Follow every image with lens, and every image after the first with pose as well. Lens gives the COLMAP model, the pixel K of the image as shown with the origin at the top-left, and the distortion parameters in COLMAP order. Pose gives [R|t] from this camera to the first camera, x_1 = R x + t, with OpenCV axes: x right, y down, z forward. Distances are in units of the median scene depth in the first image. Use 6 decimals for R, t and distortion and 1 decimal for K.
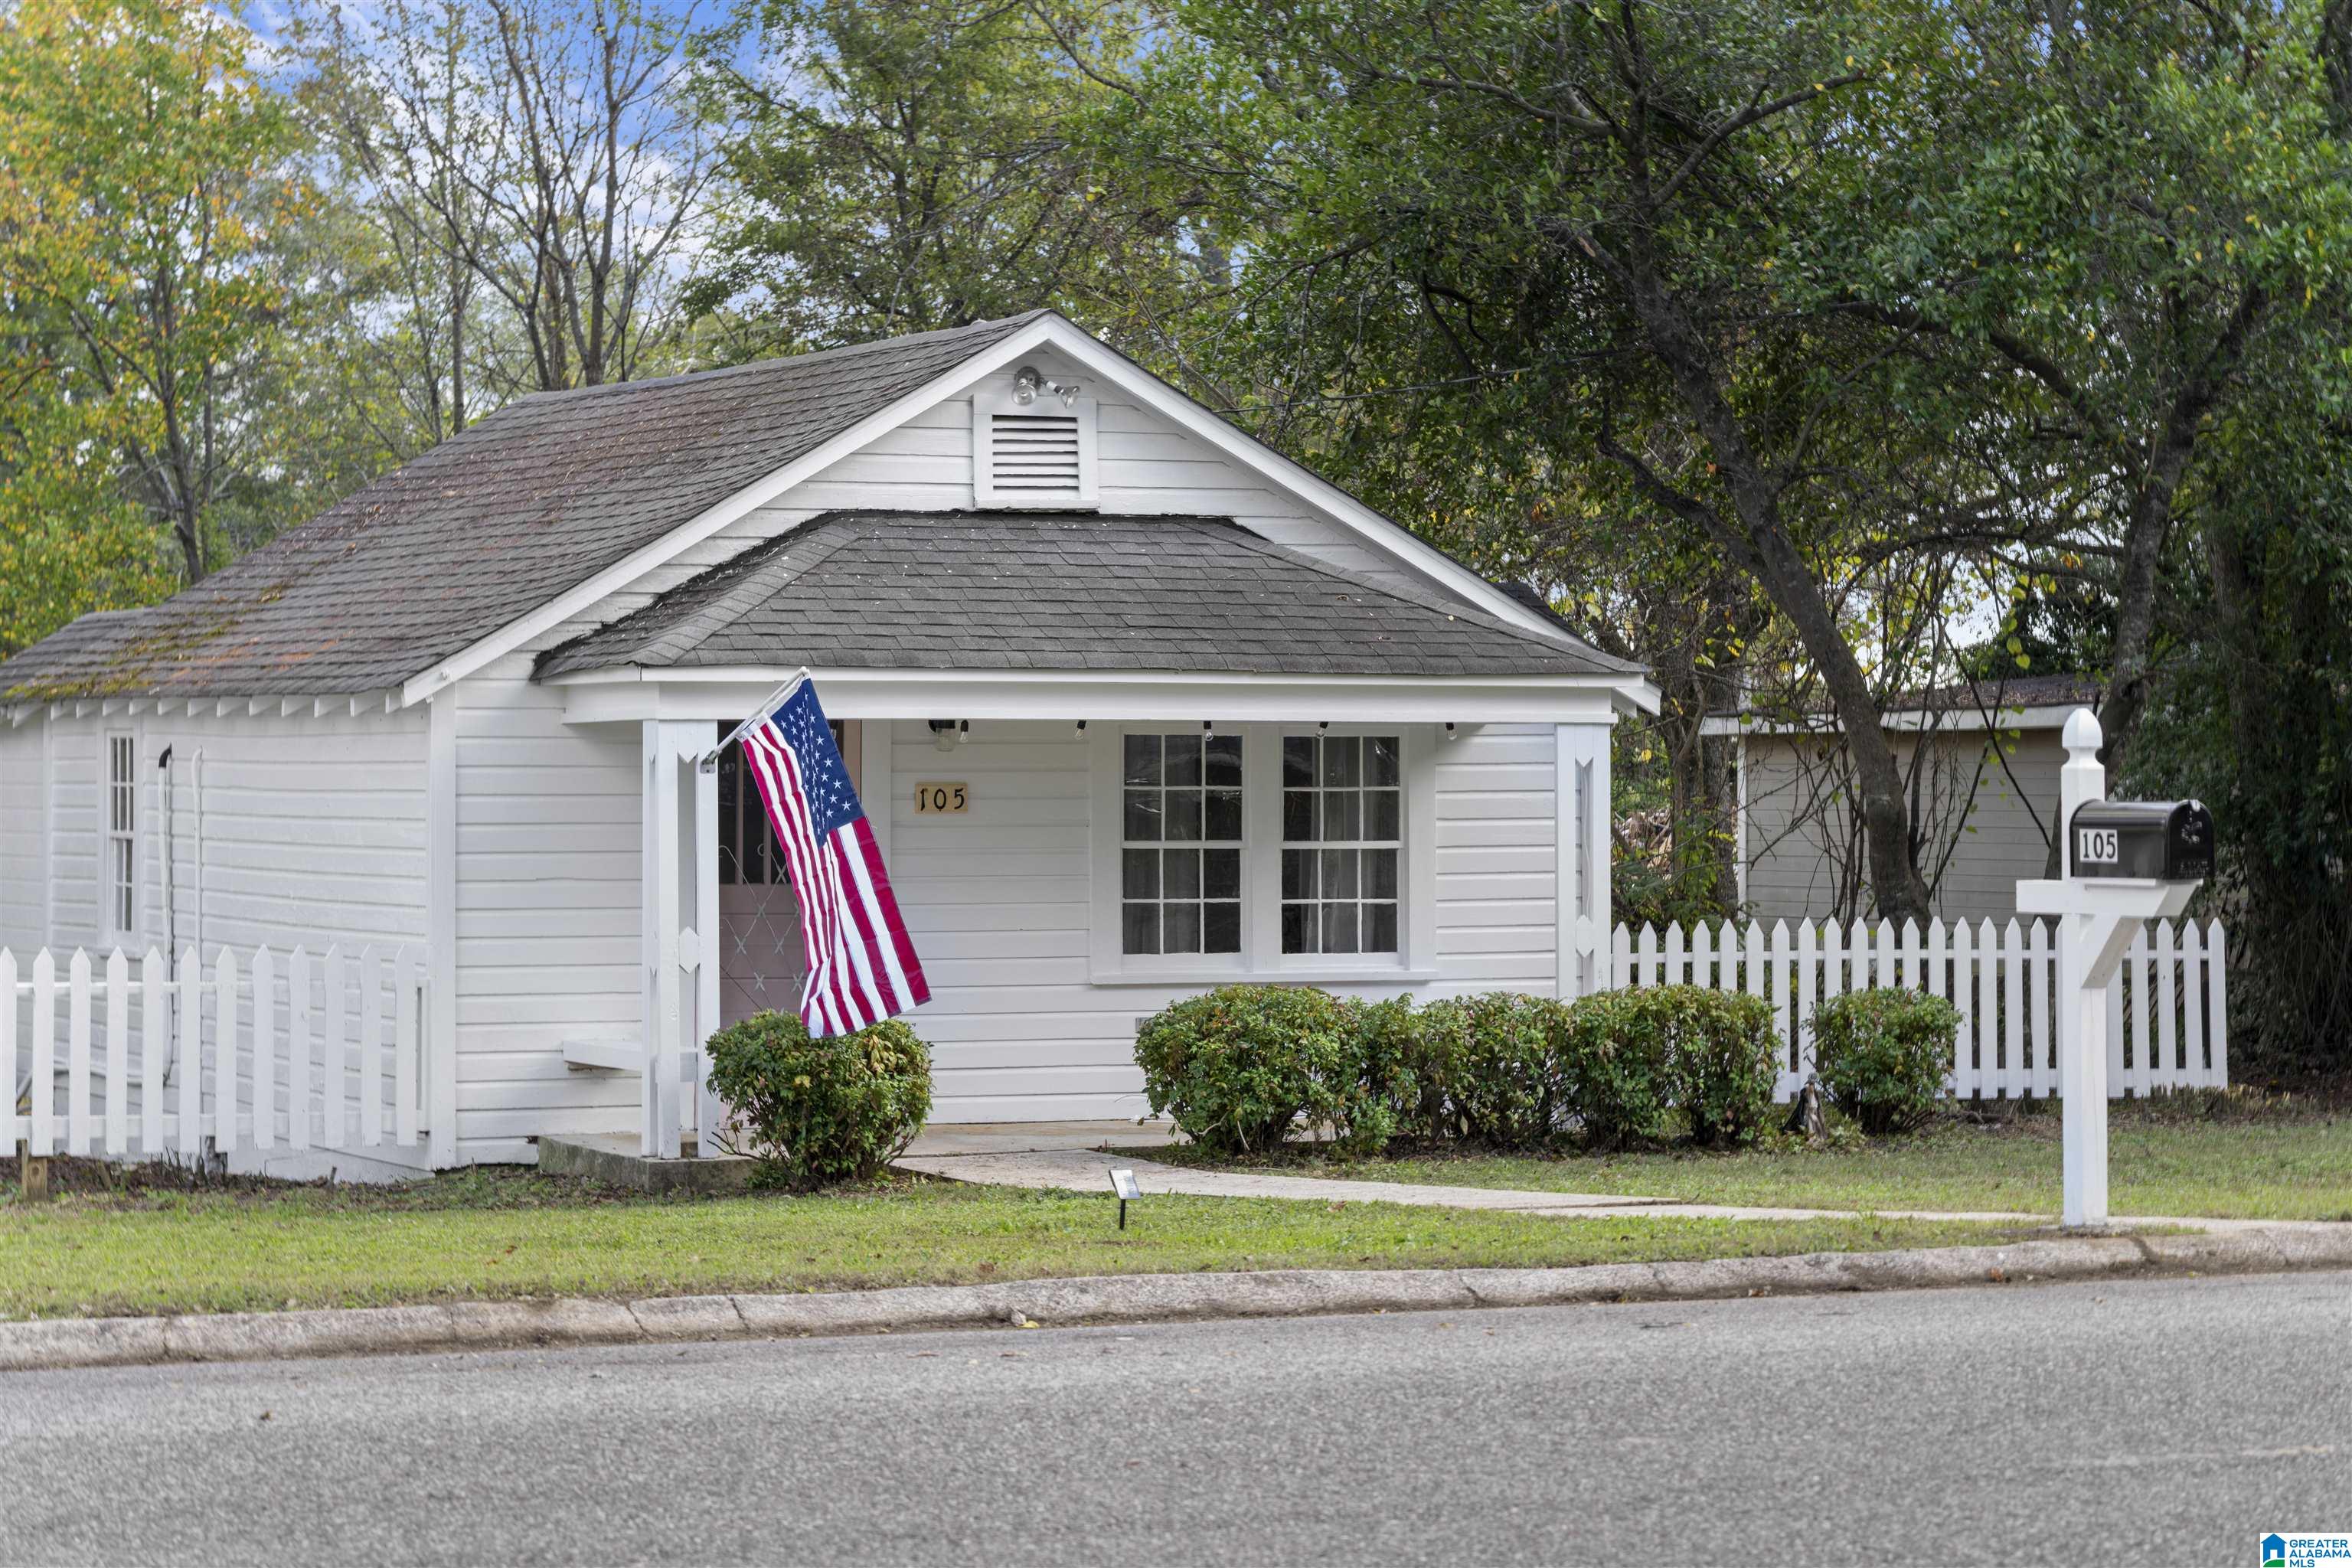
lens RADIAL K [[6411.5, 0, 1176.0], [0, 6411.5, 784.0], [0, 0, 1]] dist [-0.005890, 0.084720]
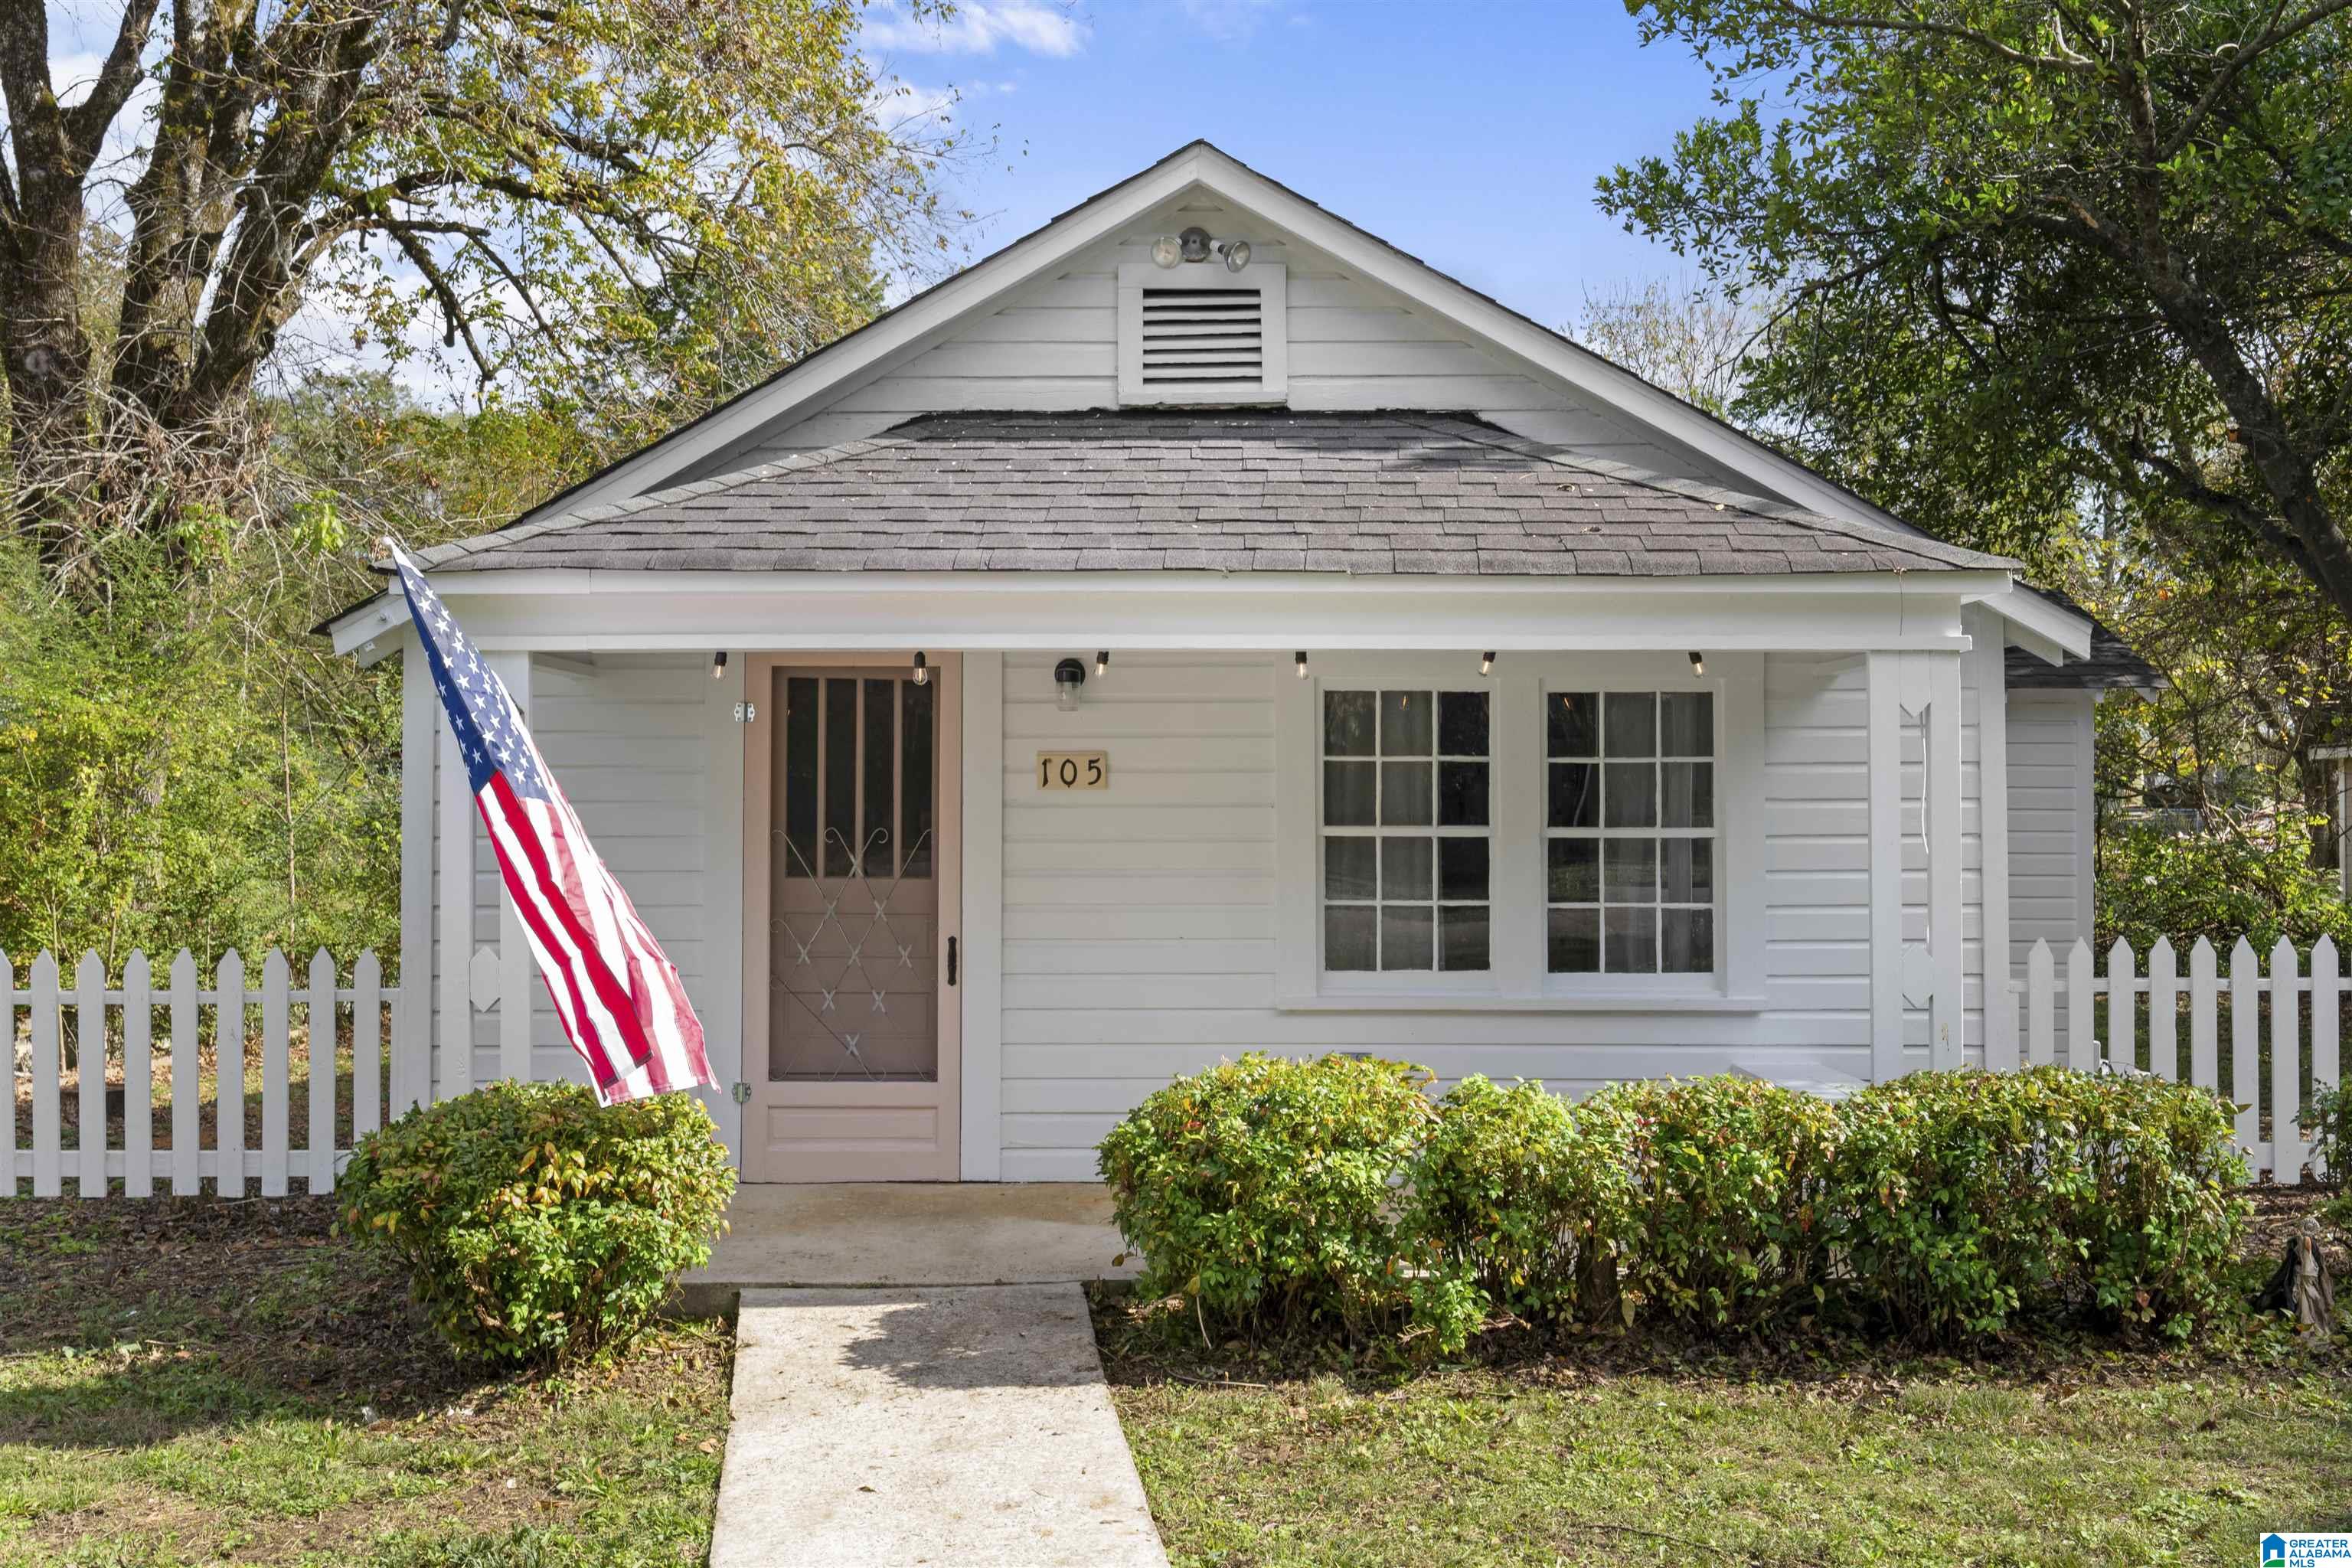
lens RADIAL K [[2137.2, 0, 1176.0], [0, 2137.2, 784.0], [0, 0, 1]] dist [0.002400, -0.000222]
pose [[0.911317, -0.002272, -0.411698, 0.084124], [-0.001221, 0.999965, -0.008222, 0.005977], [0.411703, 0.007996, 0.911283, 0.763776]]
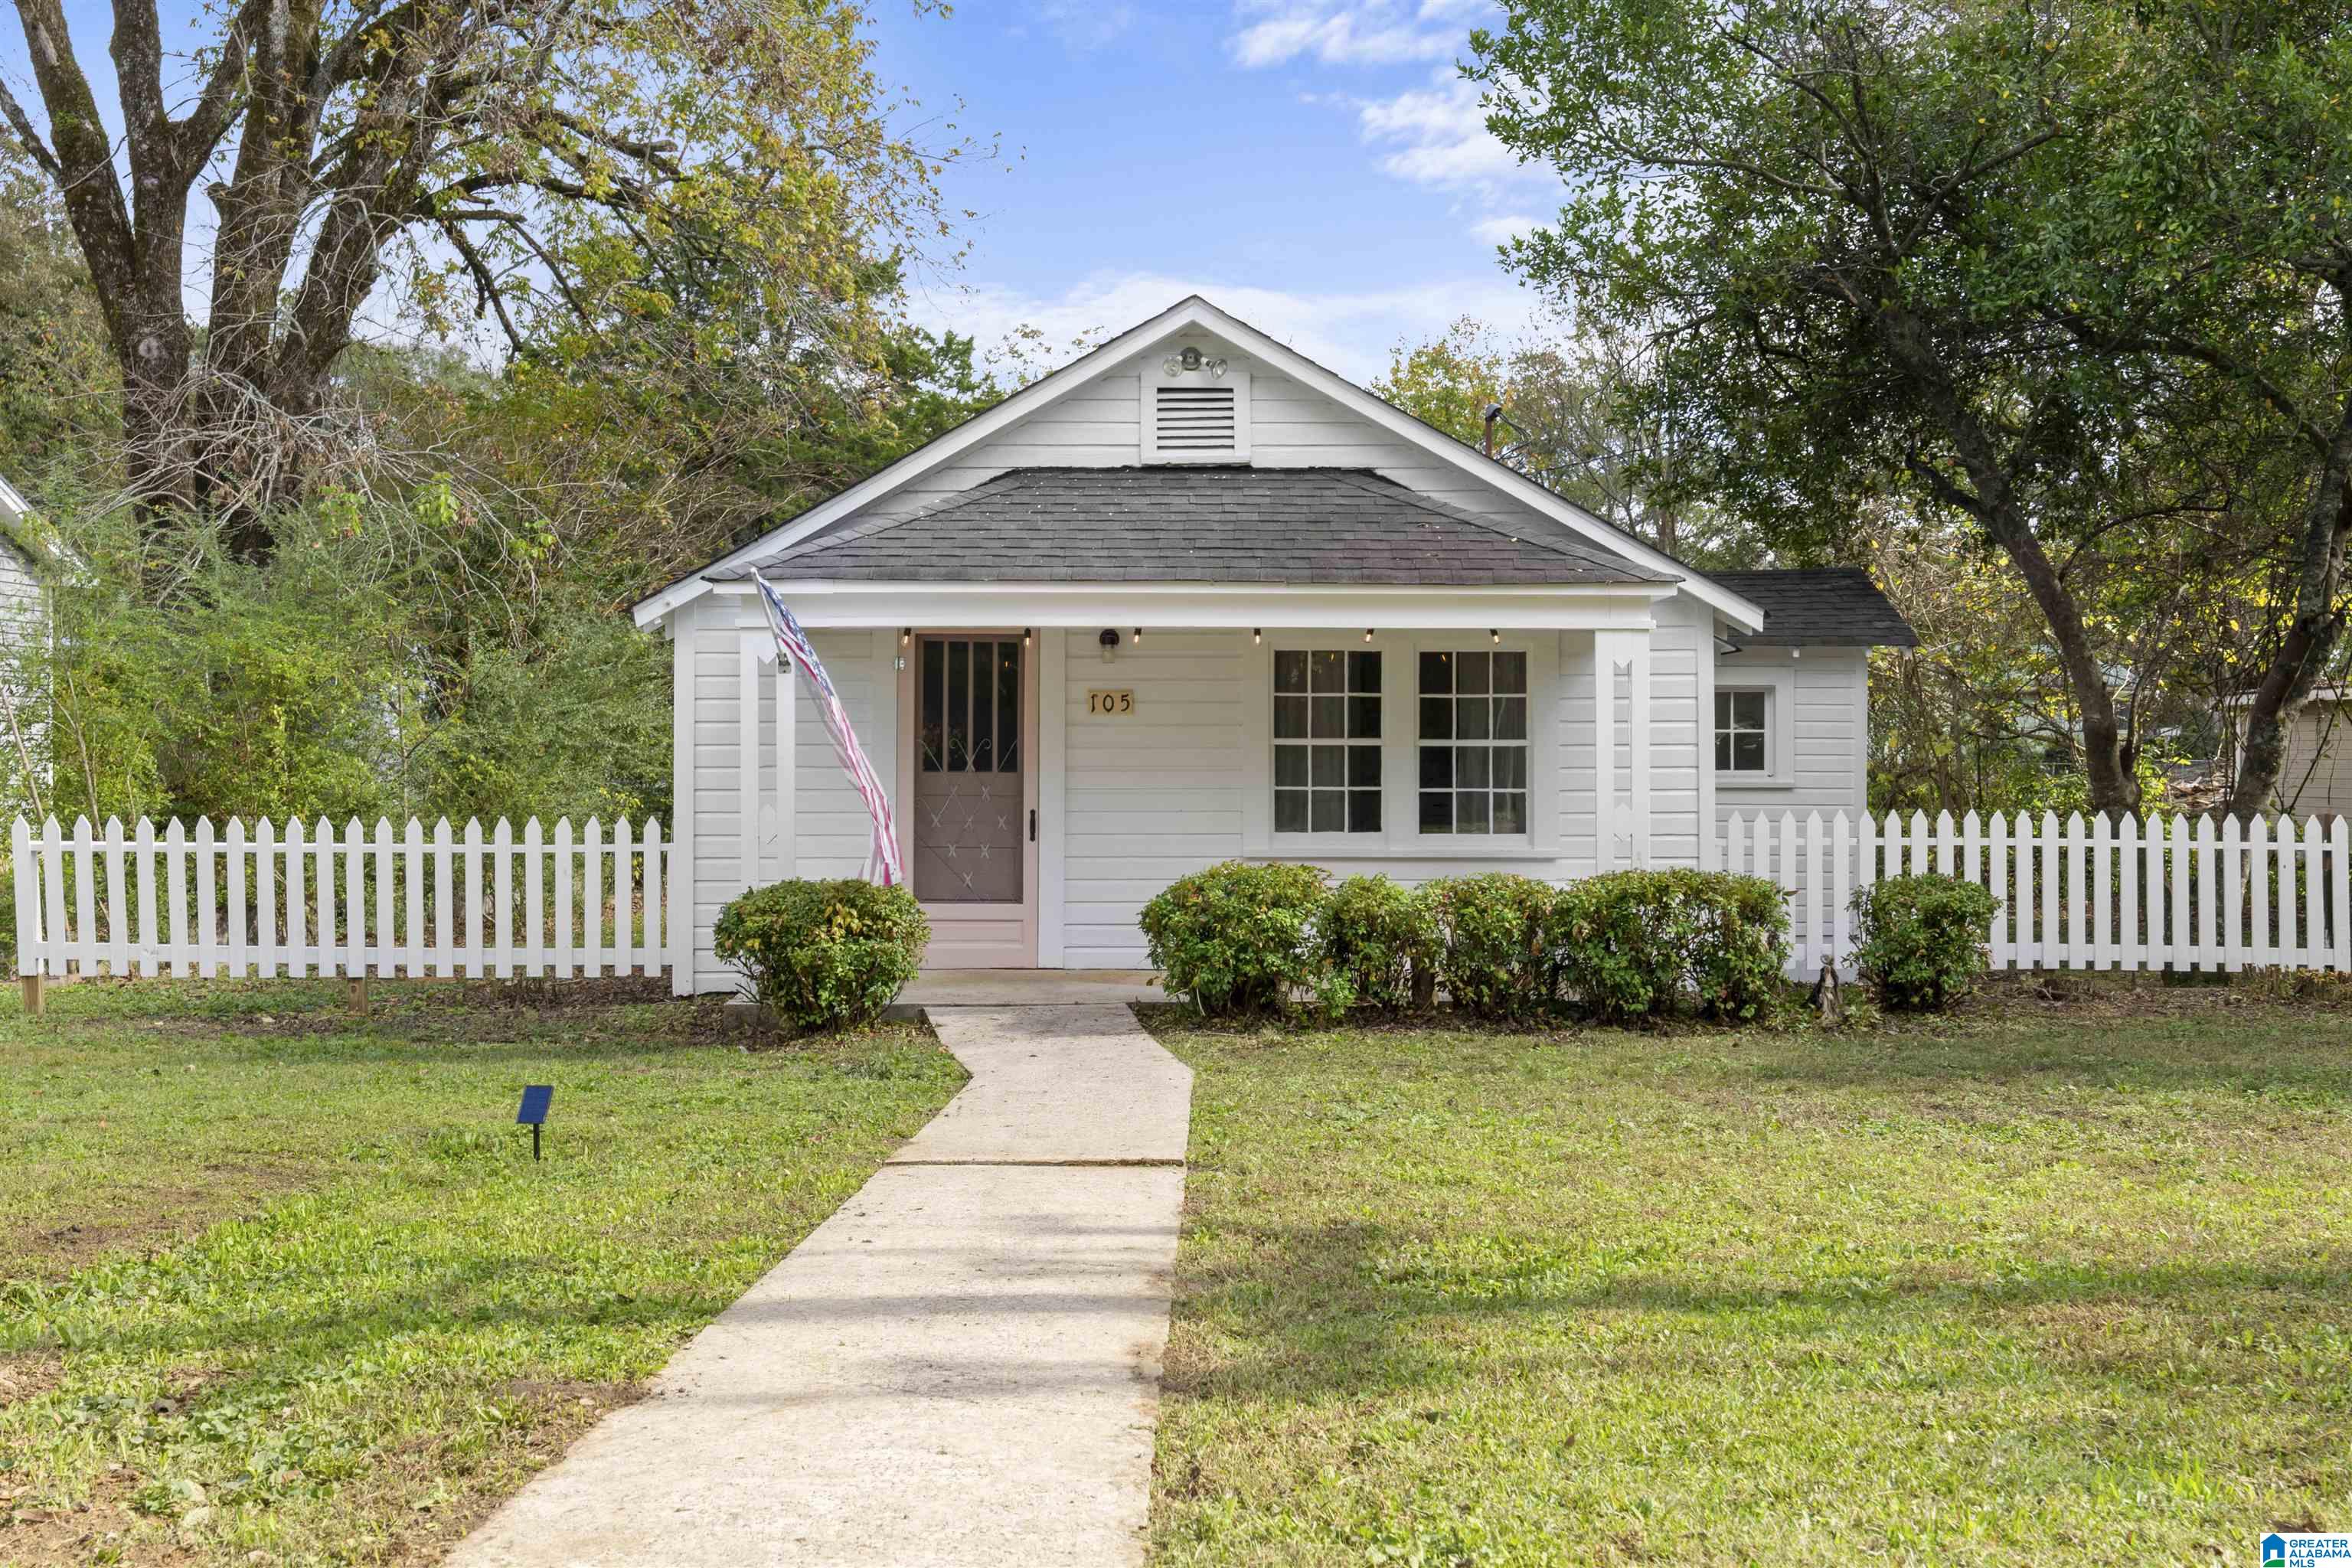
lens RADIAL K [[2381.2, 0, 1181.5], [0, 2381.2, 752.7], [0, 0, 1]] dist [0.007808, -0.005780]
pose [[0.918116, 0.001419, -0.396309, 0.155467], [-0.002435, 0.999995, -0.002059, 0.012707], [0.396304, 0.002855, 0.918115, 0.588951]]
